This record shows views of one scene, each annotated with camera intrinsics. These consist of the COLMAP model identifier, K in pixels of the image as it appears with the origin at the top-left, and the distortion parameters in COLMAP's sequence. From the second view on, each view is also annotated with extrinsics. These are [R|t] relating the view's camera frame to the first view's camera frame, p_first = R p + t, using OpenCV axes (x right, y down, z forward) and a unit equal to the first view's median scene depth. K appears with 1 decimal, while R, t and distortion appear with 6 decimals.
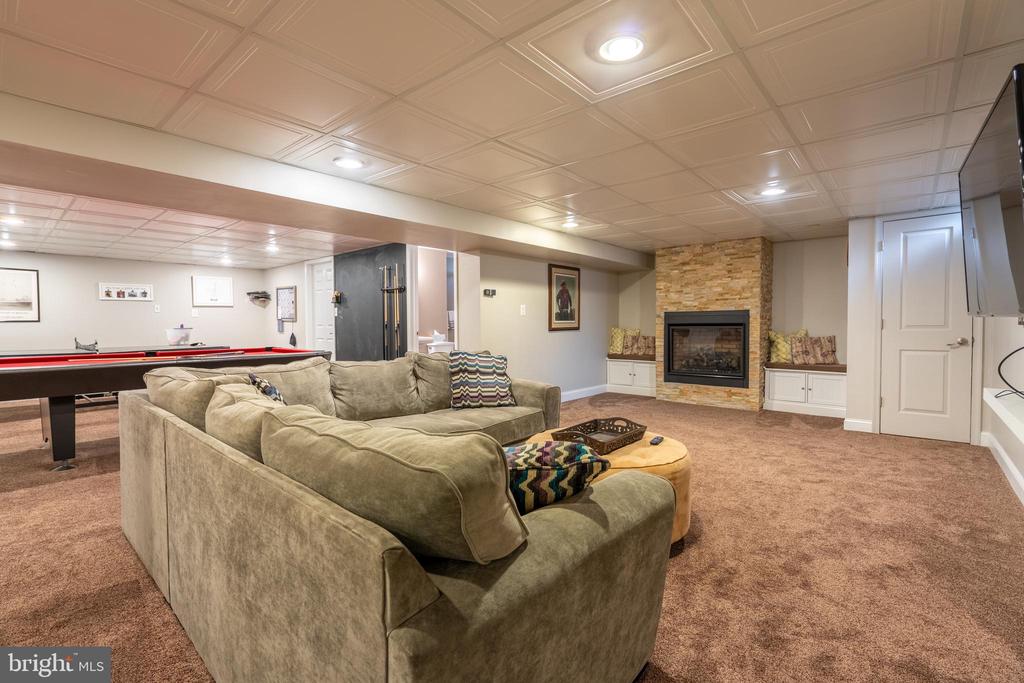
lens RADIAL K [[469.4, 0, 485.0], [0, 469.4, 336.1], [0, 0, 1]] dist [-0.000470, -0.000061]
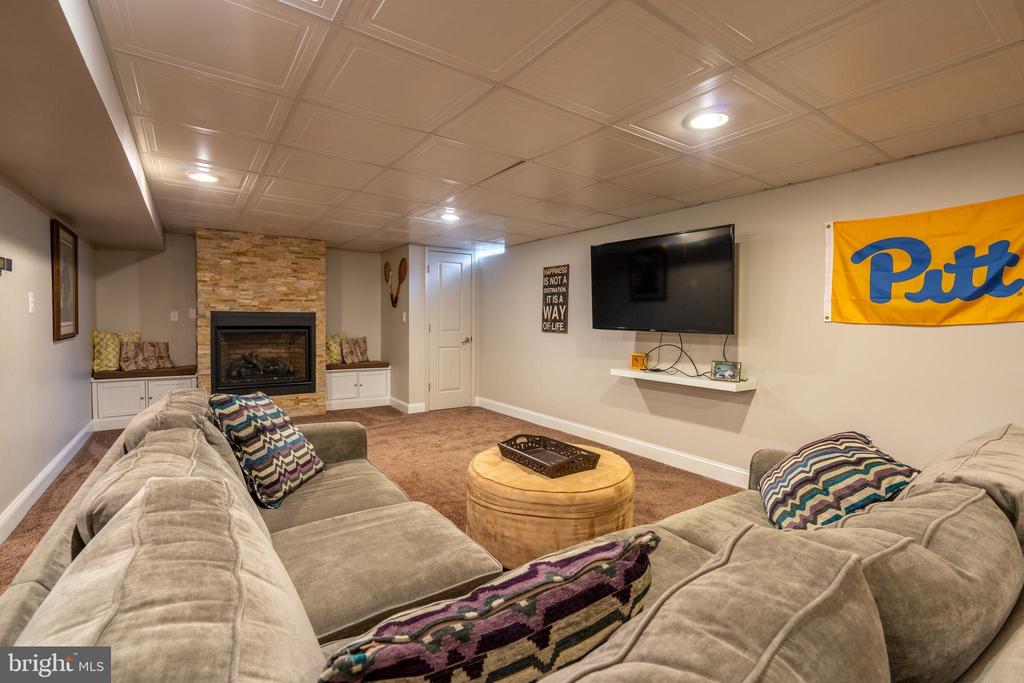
lens RADIAL K [[469.4, 0, 506.8], [0, 469.4, 342.7], [0, 0, 1]] dist [-0.000470, -0.000061]
pose [[0.205967, -0.038441, 0.977804, -0.291956], [0.012501, 0.999250, 0.036651, -0.022324], [-0.978479, 0.004674, 0.206293, 0.372510]]
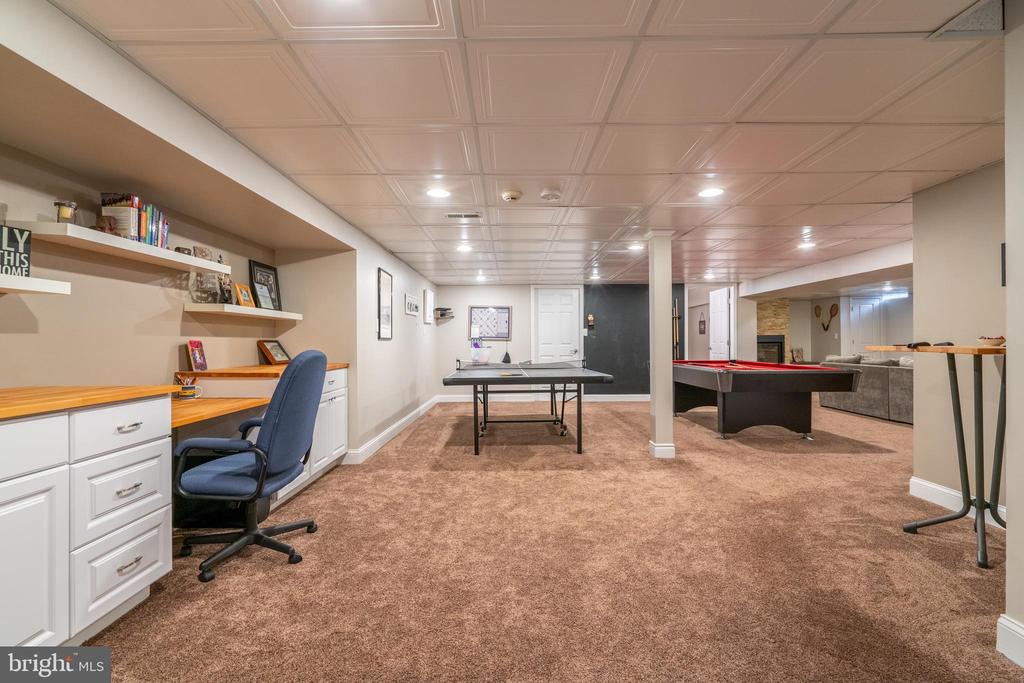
lens RADIAL K [[469.4, 0, 516.5], [0, 469.4, 343.5], [0, 0, 1]] dist [-0.000470, -0.000061]
pose [[0.730353, -0.000402, 0.683070, -1.436101], [0.020164, 0.999577, -0.020971, -0.002693], [-0.682772, 0.029090, 0.730052, 0.315915]]
